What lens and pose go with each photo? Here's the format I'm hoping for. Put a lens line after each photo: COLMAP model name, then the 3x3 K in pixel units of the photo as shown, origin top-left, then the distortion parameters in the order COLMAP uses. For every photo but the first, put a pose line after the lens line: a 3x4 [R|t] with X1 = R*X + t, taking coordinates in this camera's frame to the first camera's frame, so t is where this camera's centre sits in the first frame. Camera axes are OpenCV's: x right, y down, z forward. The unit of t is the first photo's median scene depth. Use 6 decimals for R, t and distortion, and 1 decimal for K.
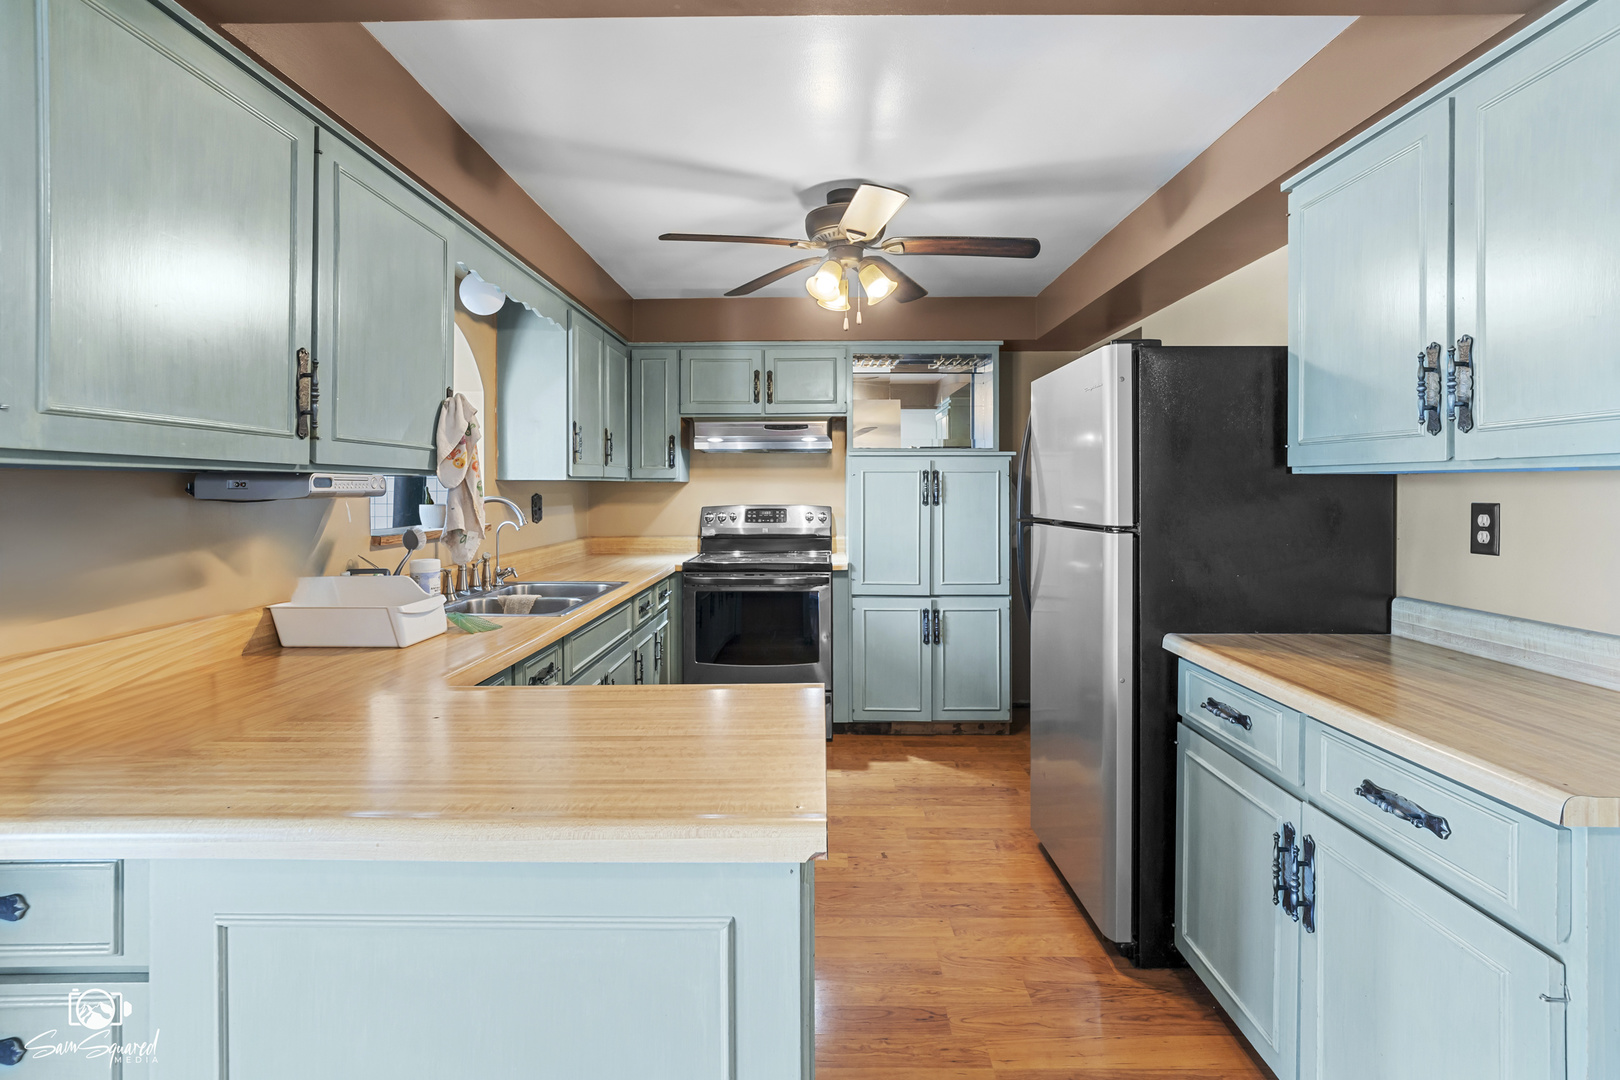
lens RADIAL K [[770.6, 0, 803.7], [0, 770.6, 495.0], [0, 0, 1]] dist [-0.009278, 0.000018]
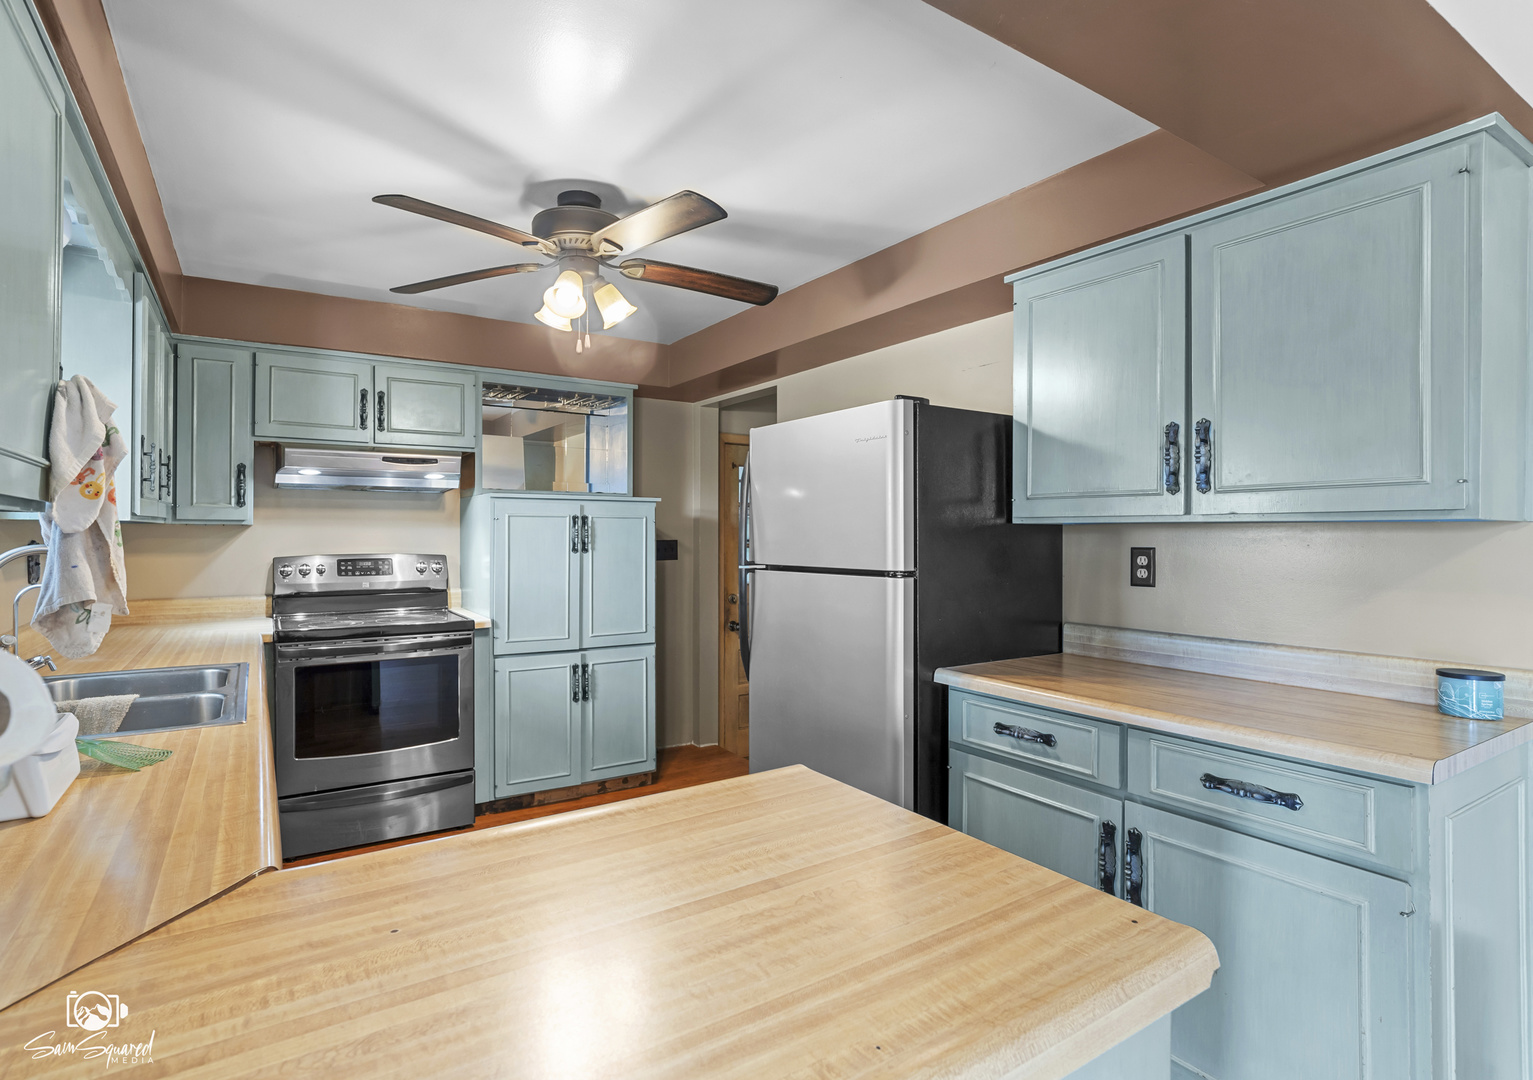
lens RADIAL K [[765.9, 0, 716.1], [0, 765.9, 536.2], [0, 0, 1]] dist [-0.020906, 0.012060]
pose [[0.845185, 0.001904, 0.534471, -0.205270], [0.001470, 0.999982, -0.005887, -0.001025], [-0.534472, 0.005761, 0.845166, 0.136911]]
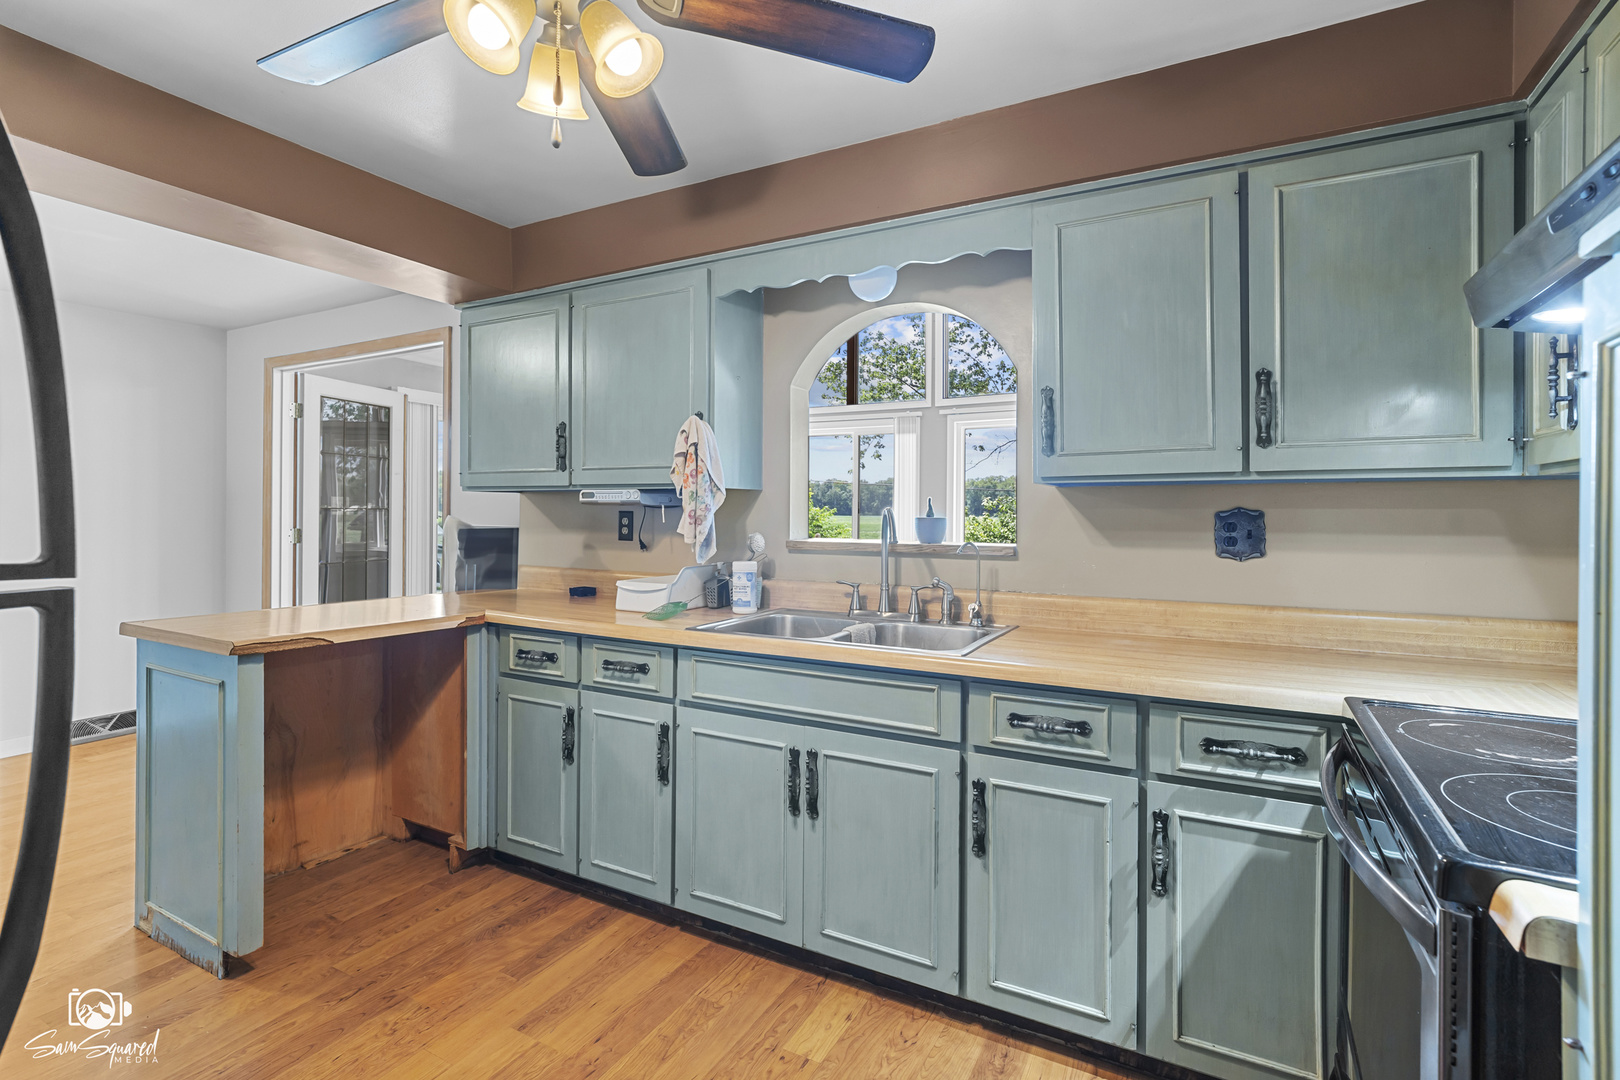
lens RADIAL K [[773.5, 0, 809.9], [0, 773.5, 520.7], [0, 0, 1]] dist [-0.021194, 0.011863]
pose [[-0.461752, 0.008517, -0.886968, 0.297933], [-0.012967, 0.999782, 0.016350, 0.002563], [0.886914, 0.019051, -0.461541, 1.011411]]
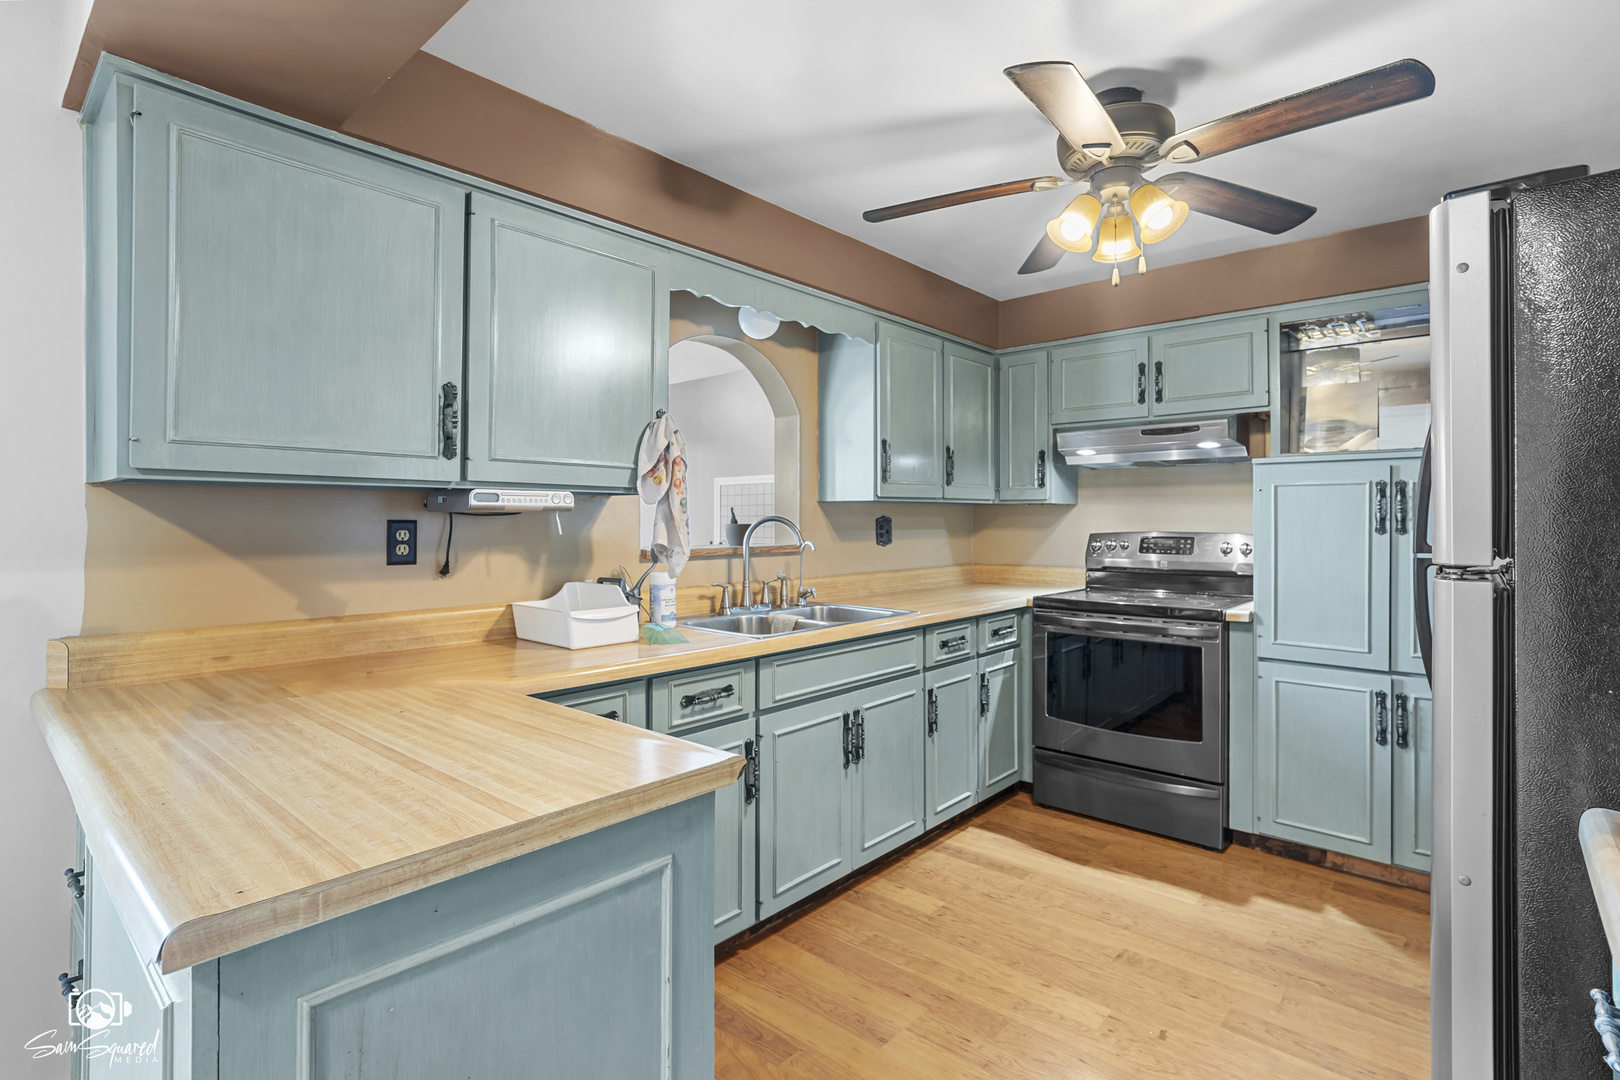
lens RADIAL K [[773.5, 0, 809.9], [0, 773.5, 520.7], [0, 0, 1]] dist [-0.021194, 0.011863]
pose [[0.761012, 0.003001, -0.648730, 0.227048], [-0.007622, 0.999962, -0.004315, 0.009167], [0.648692, 0.008228, 0.761006, 0.196217]]
